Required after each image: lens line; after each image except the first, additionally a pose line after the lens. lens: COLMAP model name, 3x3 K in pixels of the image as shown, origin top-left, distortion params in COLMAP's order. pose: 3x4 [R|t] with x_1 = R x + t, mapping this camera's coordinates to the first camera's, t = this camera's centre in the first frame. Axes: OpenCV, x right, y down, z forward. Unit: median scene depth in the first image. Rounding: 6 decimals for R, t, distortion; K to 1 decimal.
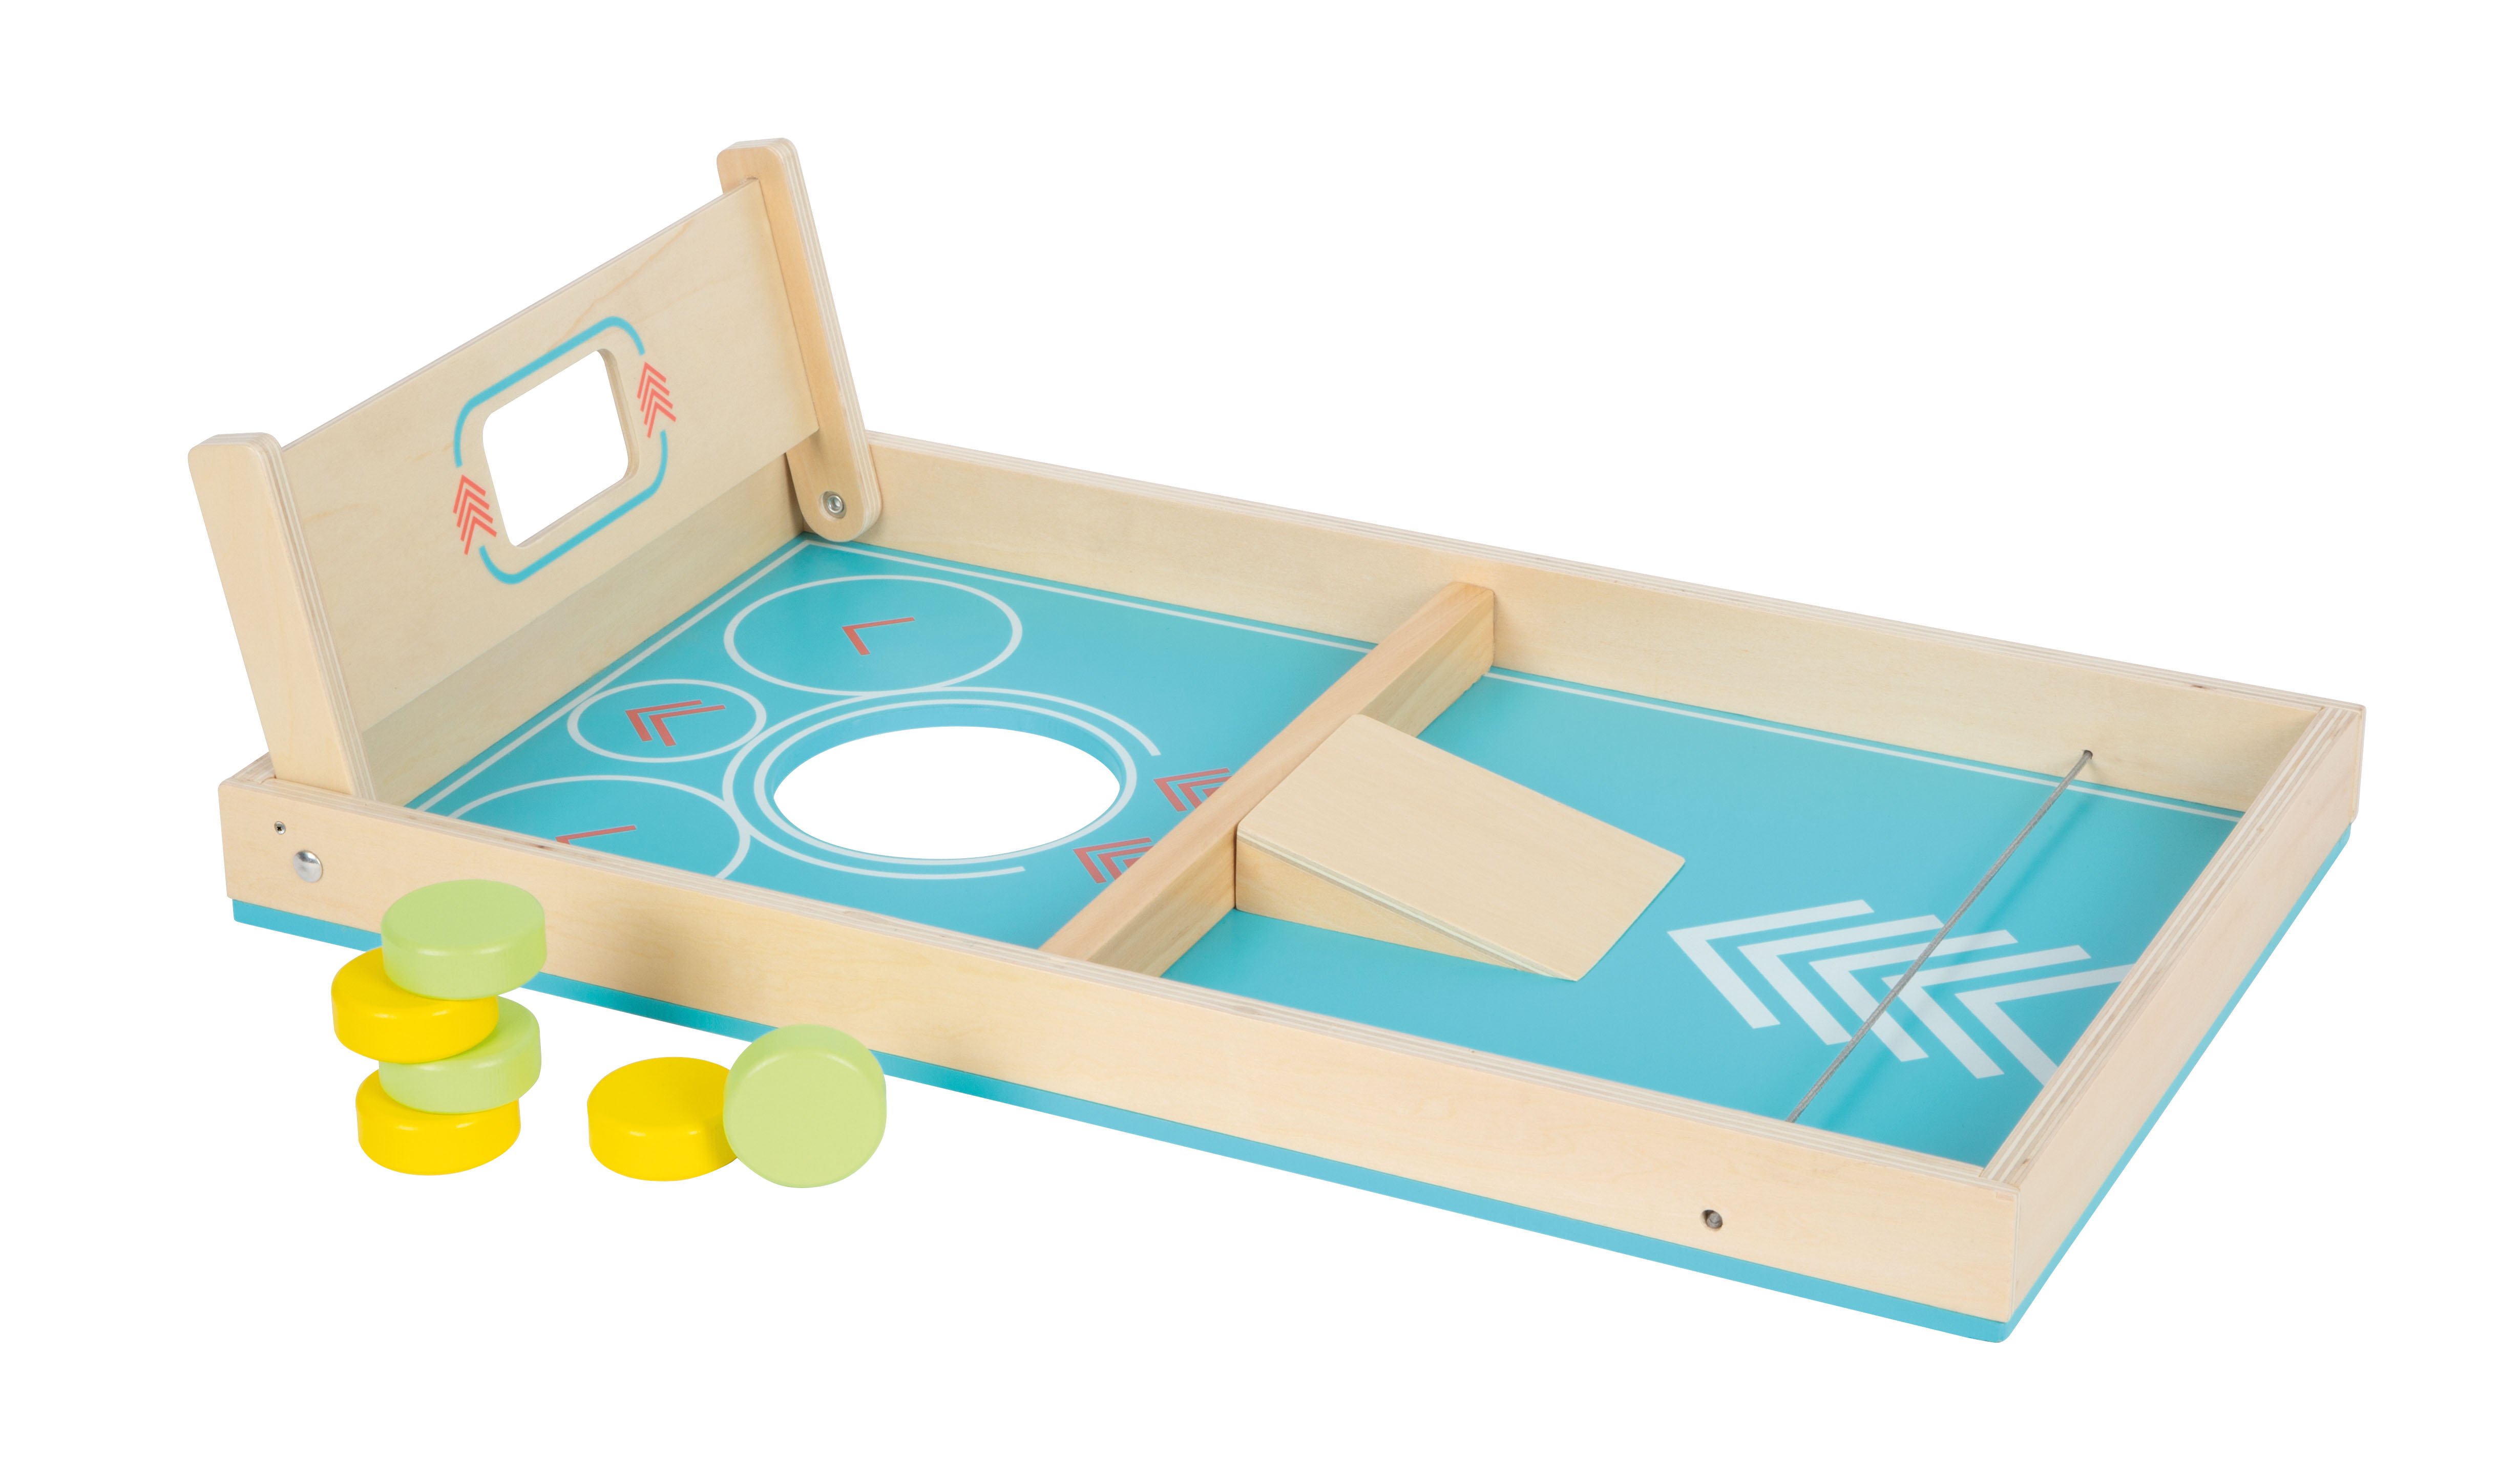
lens RADIAL K [[5407.3, 0, 1260.0], [0, 5407.3, 740.5], [0, 0, 1]] dist [0.082914, -0.074366]
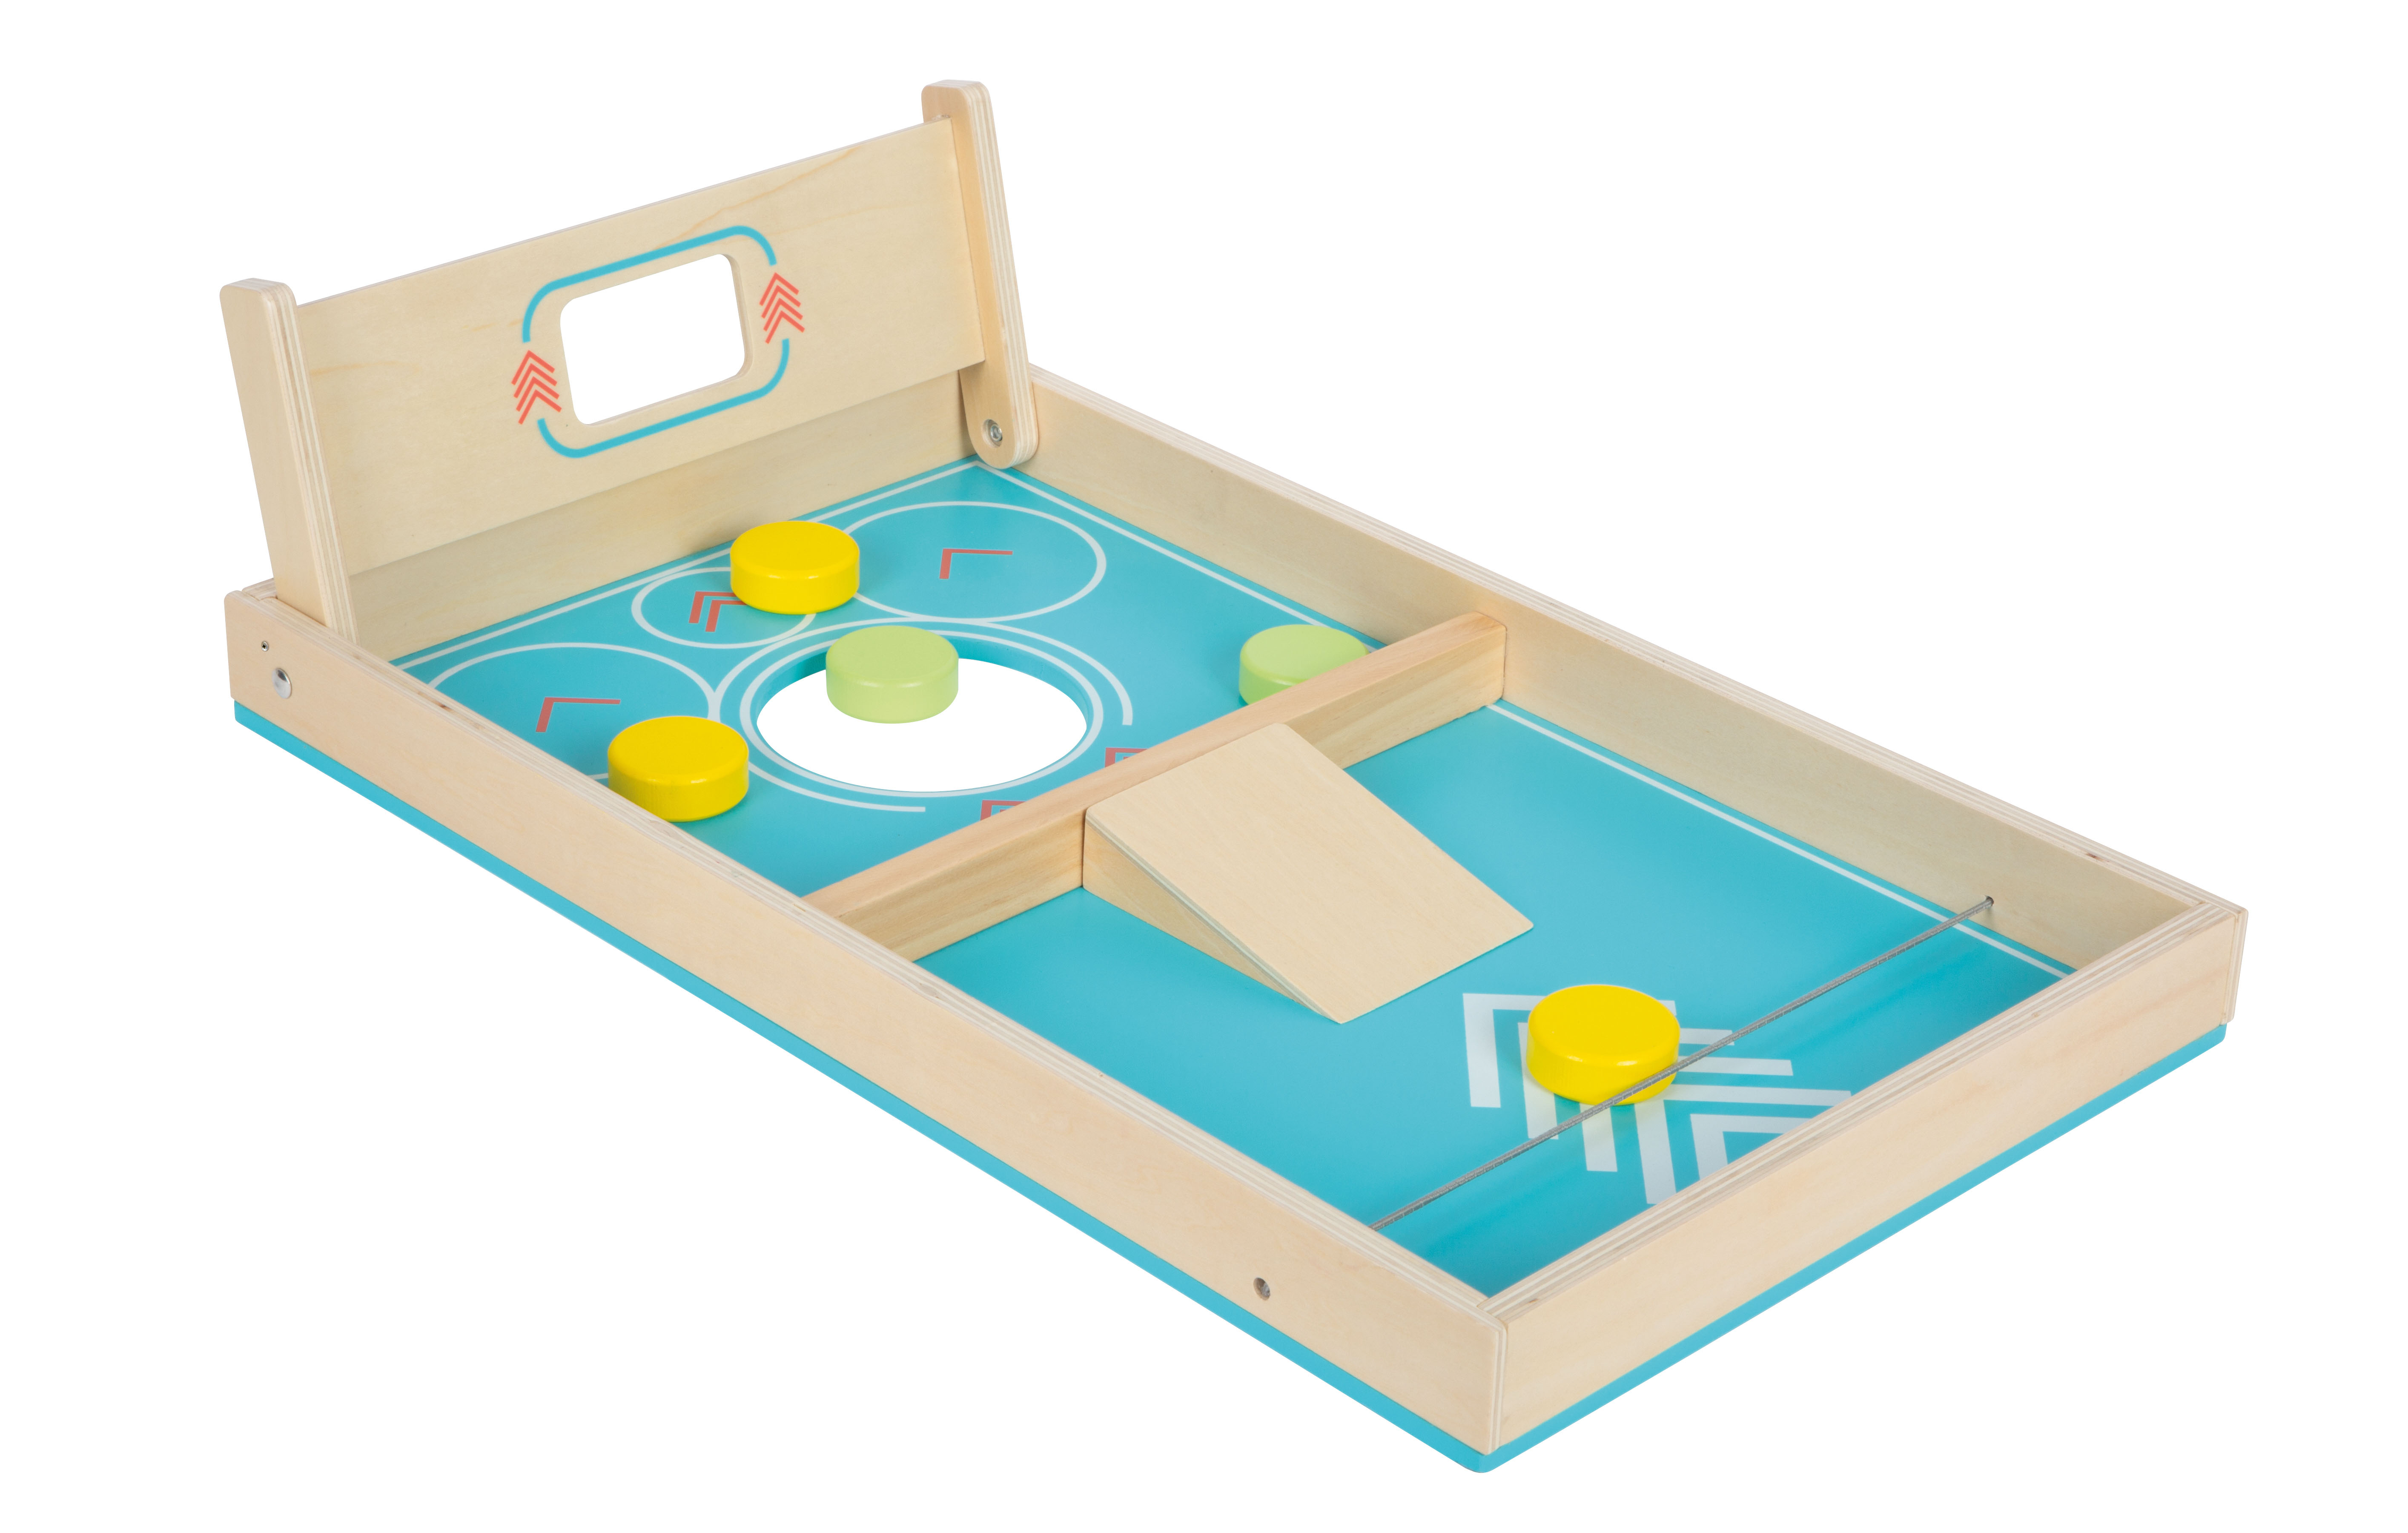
lens RADIAL K [[4851.4, 0, 1204.0], [0, 4851.4, 766.5], [0, 0, 1]] dist [0.057243, 0.203946]
pose [[0.940294, 0.187872, -0.283814, 0.263865], [-0.175365, 0.982076, 0.069096, -0.057059], [0.291708, -0.015199, 0.956387, 0.112226]]
